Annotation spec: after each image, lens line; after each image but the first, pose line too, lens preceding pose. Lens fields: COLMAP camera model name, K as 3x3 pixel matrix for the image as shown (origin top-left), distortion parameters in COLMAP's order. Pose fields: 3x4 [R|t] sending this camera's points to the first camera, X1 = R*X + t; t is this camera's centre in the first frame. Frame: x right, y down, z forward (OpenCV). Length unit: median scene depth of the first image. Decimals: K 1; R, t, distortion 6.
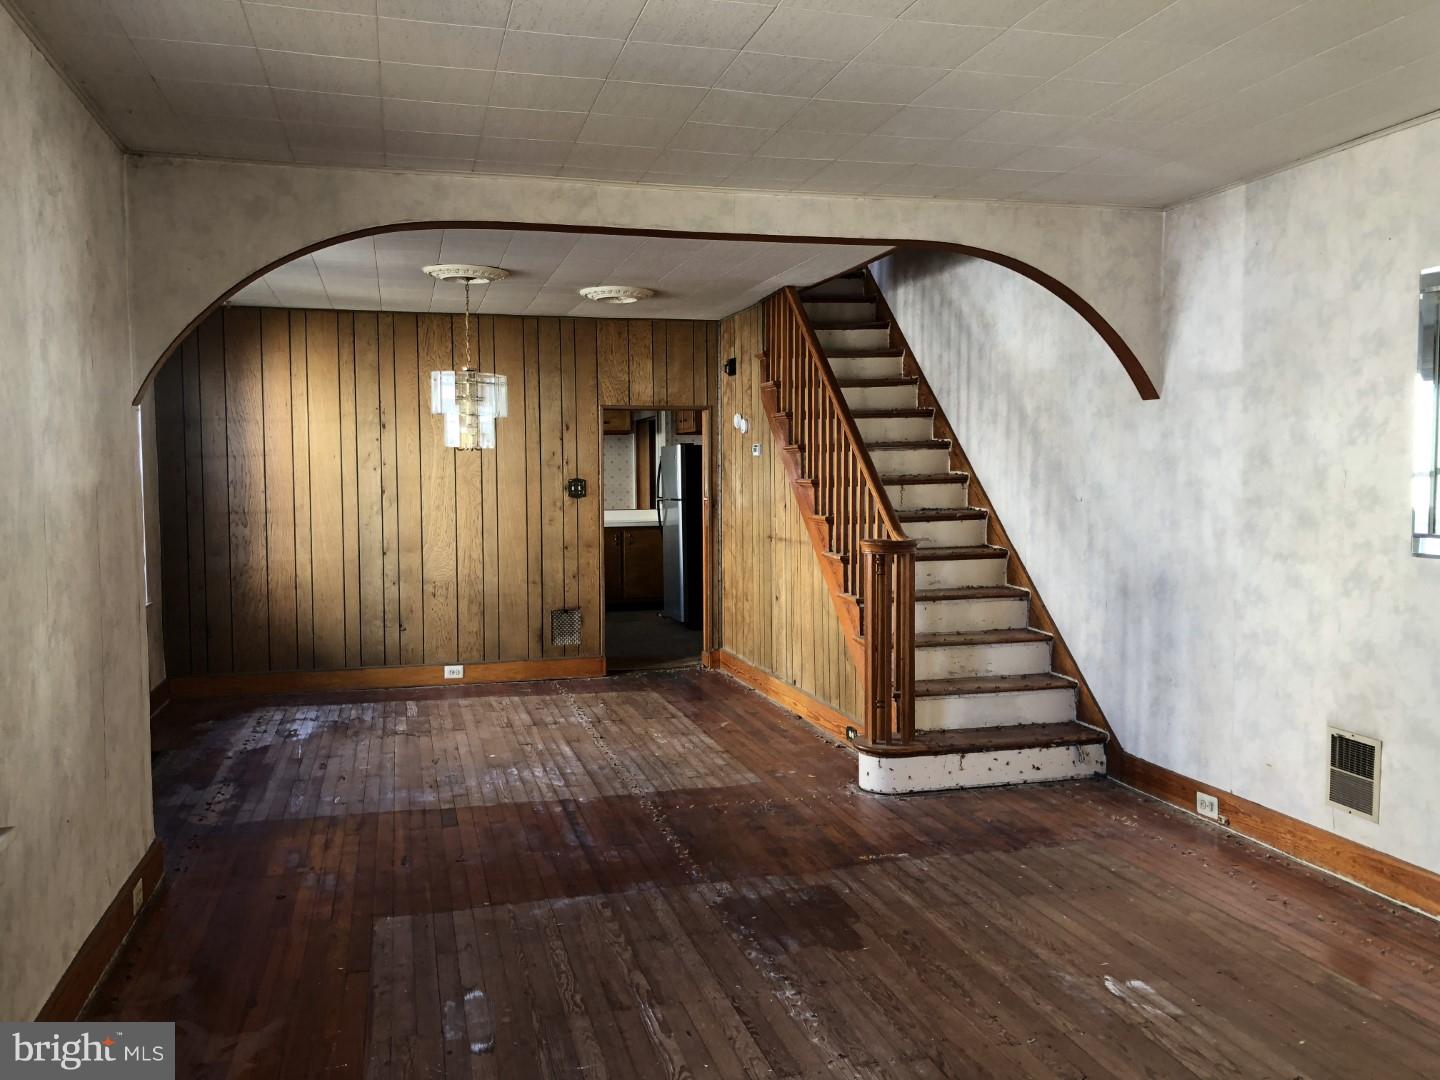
lens RADIAL K [[1178.8, 0, 725.1], [0, 1178.8, 534.5], [0, 0, 1]] dist [0.004736, 0.004552]
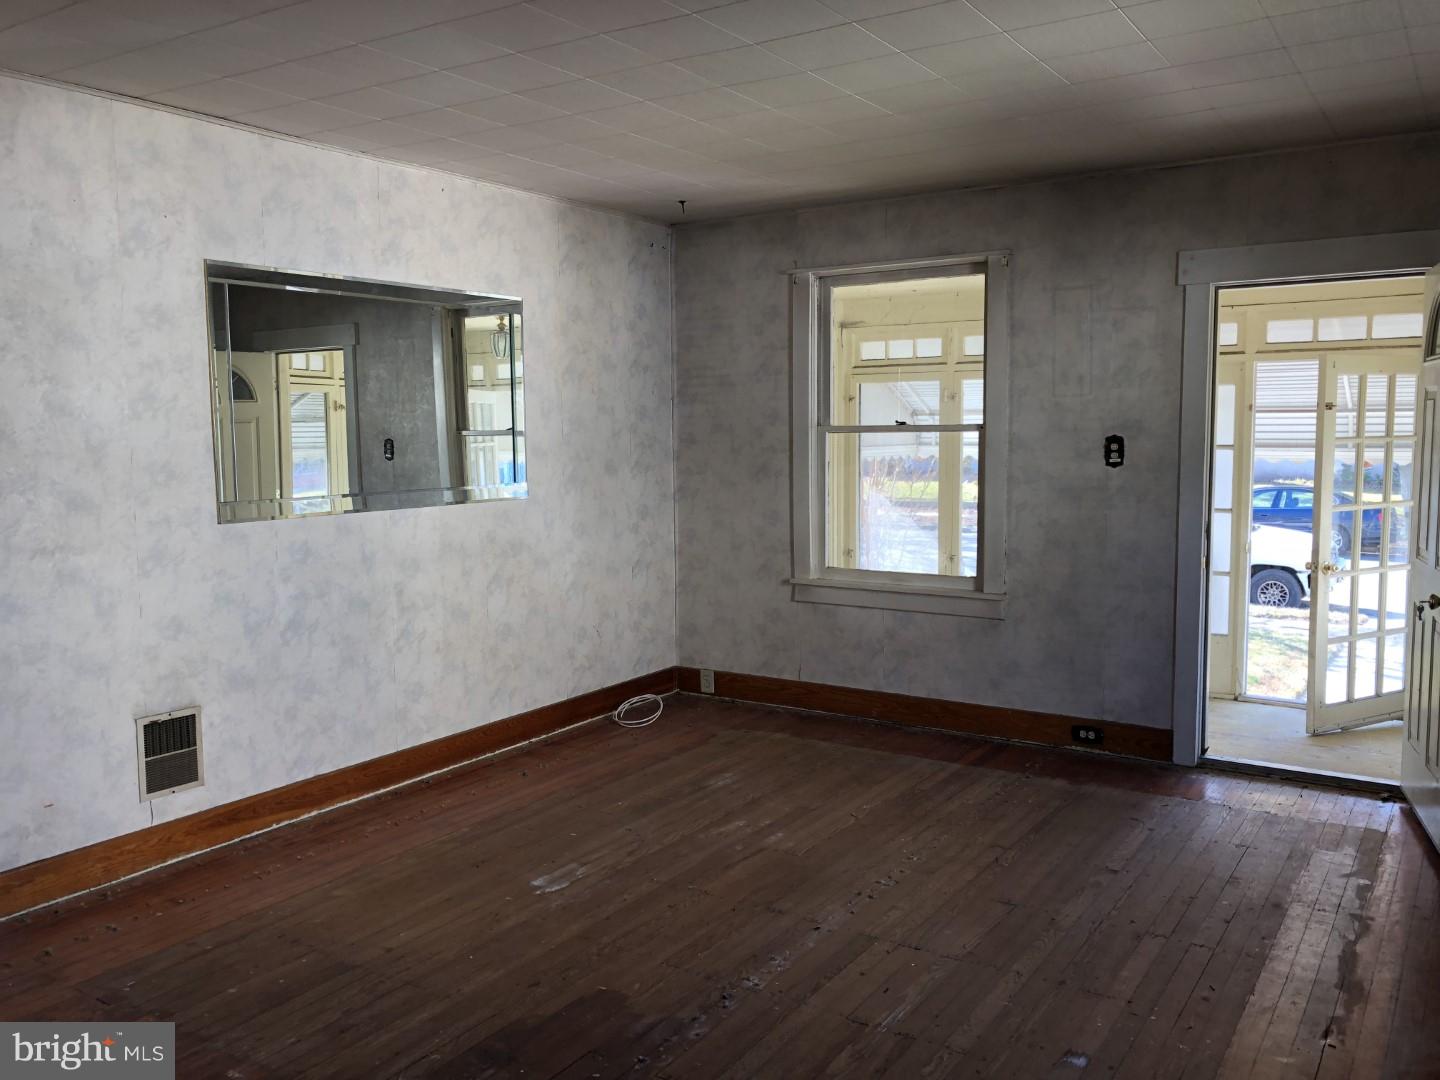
lens RADIAL K [[1173.5, 0, 716.7], [0, 1173.5, 545.2], [0, 0, 1]] dist [0.011241, -0.007168]
pose [[-0.659223, -0.063451, 0.749266, -0.508149], [0.054333, 0.989809, 0.131625, -0.076435], [-0.749982, 0.127480, -0.649058, 1.300972]]
